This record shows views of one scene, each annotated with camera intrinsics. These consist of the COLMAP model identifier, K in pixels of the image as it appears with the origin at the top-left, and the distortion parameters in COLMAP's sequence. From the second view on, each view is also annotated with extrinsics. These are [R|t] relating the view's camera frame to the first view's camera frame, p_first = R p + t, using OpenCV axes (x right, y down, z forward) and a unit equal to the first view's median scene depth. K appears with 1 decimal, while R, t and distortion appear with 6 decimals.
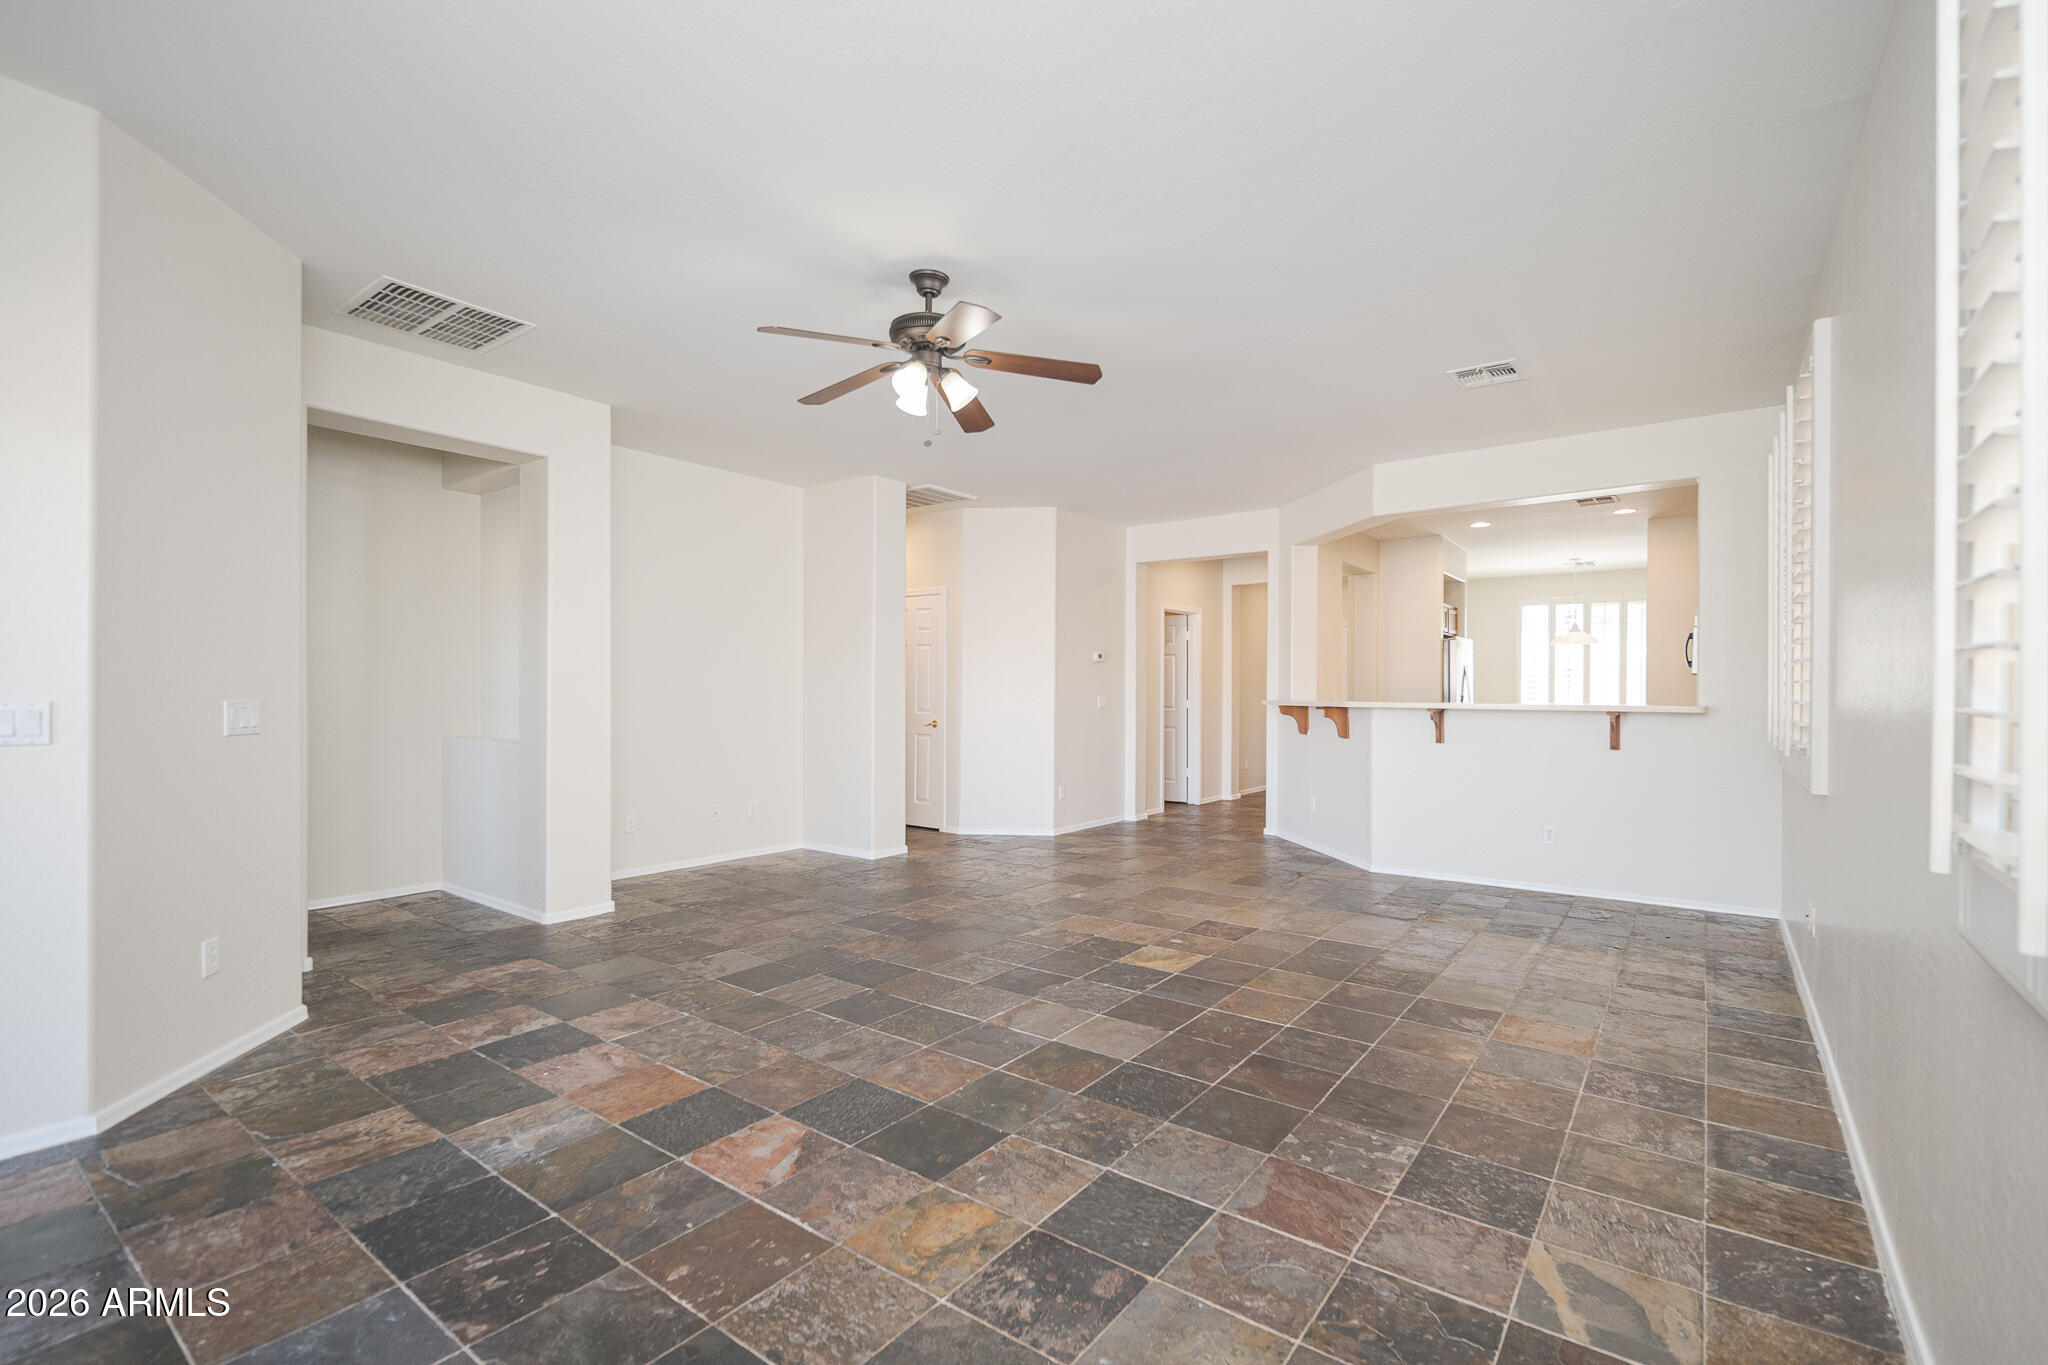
lens RADIAL K [[906.1, 0, 1025.0], [0, 906.1, 687.9], [0, 0, 1]] dist [0.000483, -0.000172]
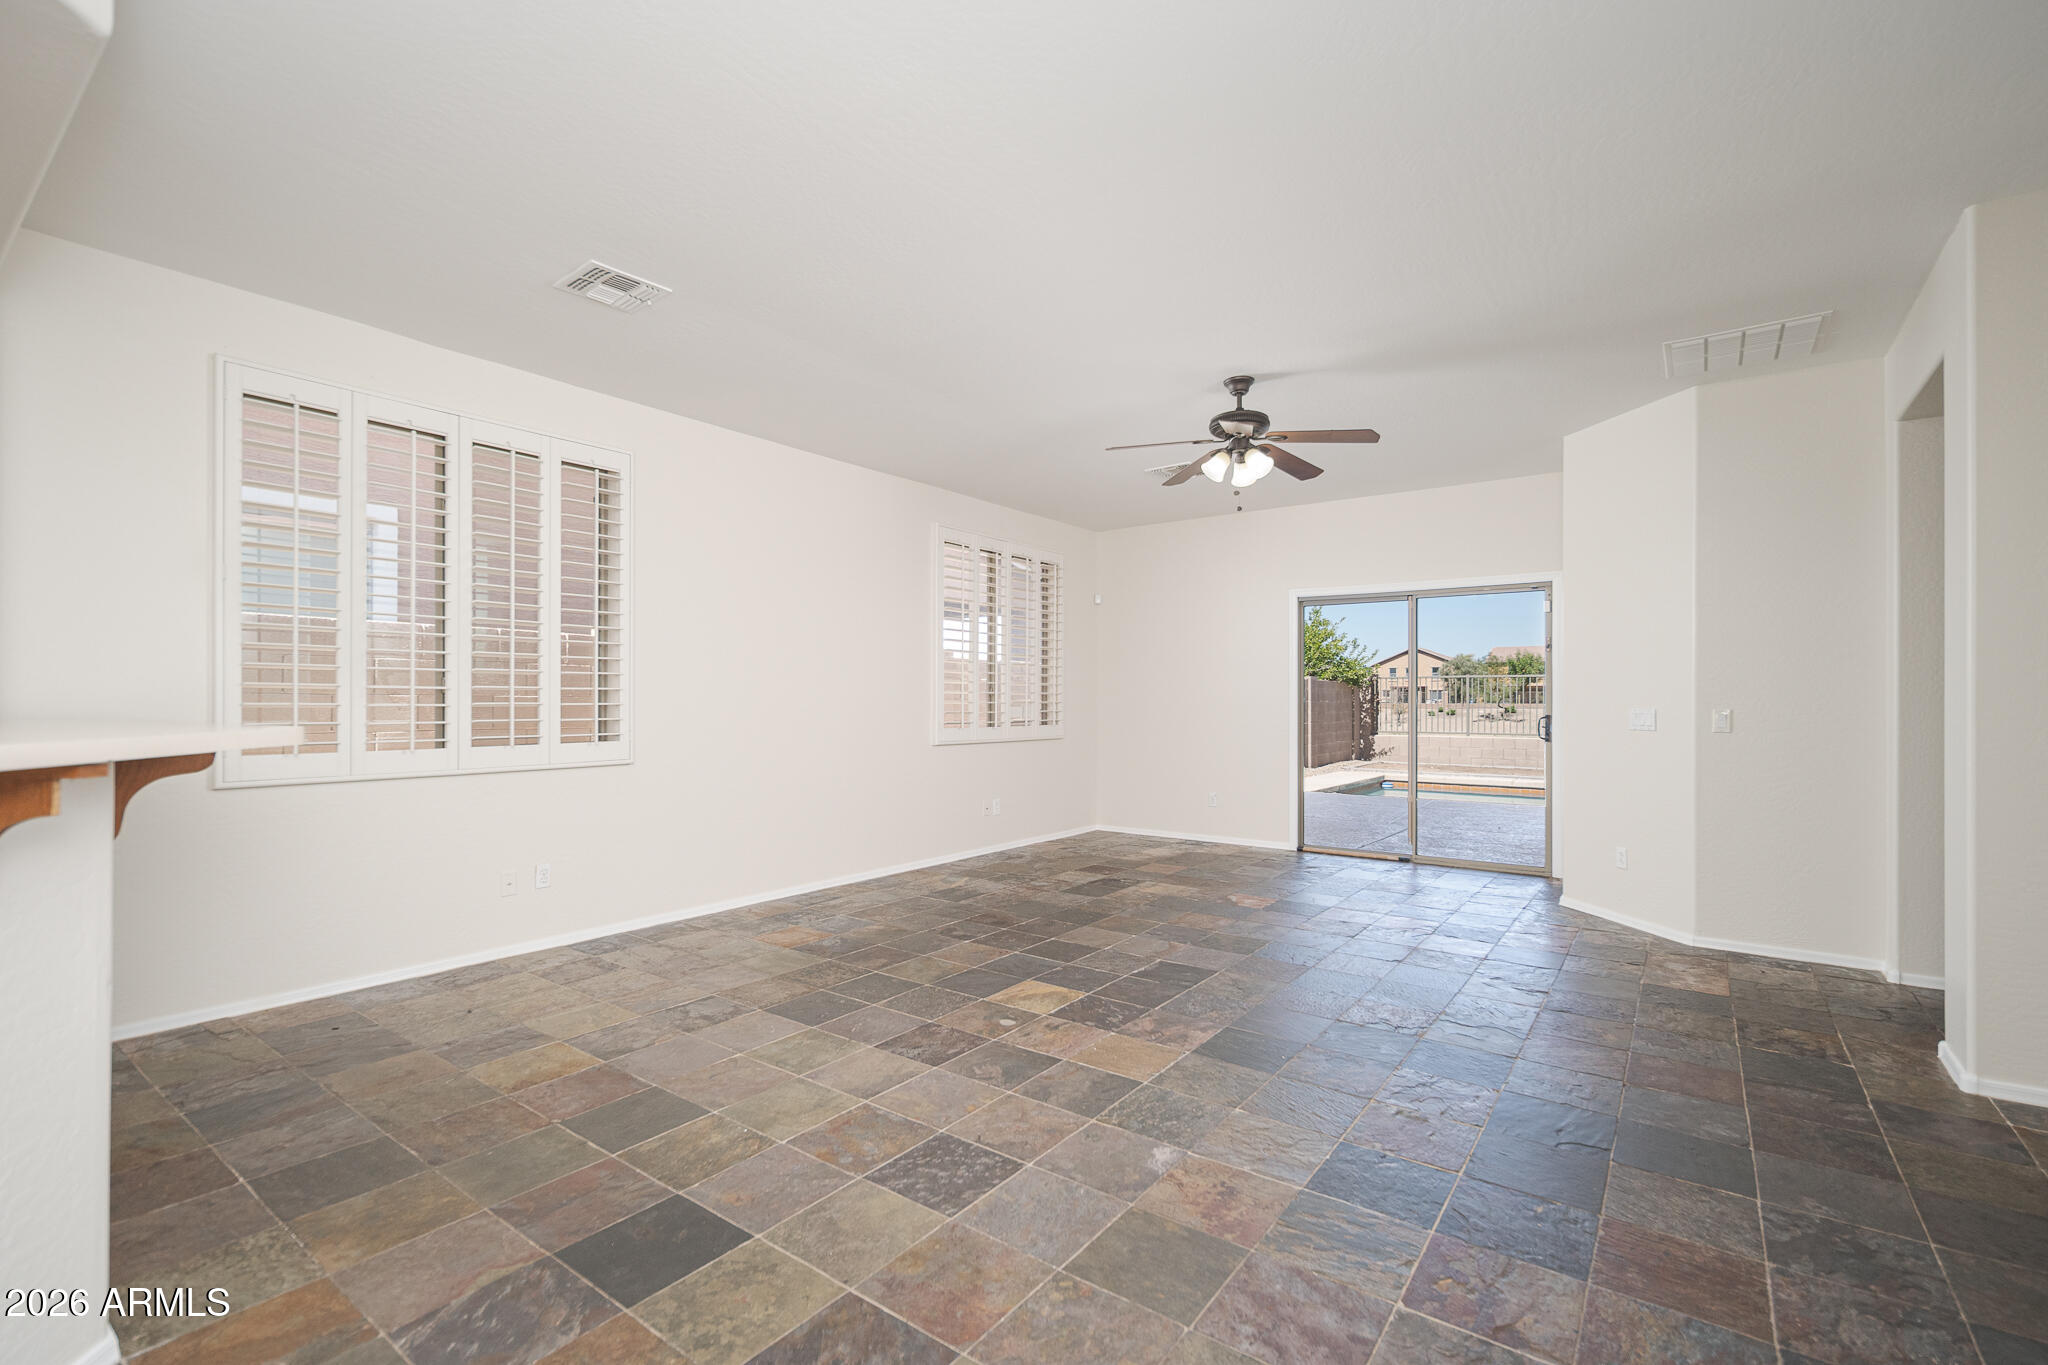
lens RADIAL K [[906.1, 0, 1024.4], [0, 906.1, 692.9], [0, 0, 1]] dist [0.000483, -0.000172]
pose [[-0.999953, -0.006091, -0.007541, 0.181905], [-0.006011, 0.999925, -0.010680, 0.008505], [0.007606, -0.010634, -0.999915, 2.014839]]
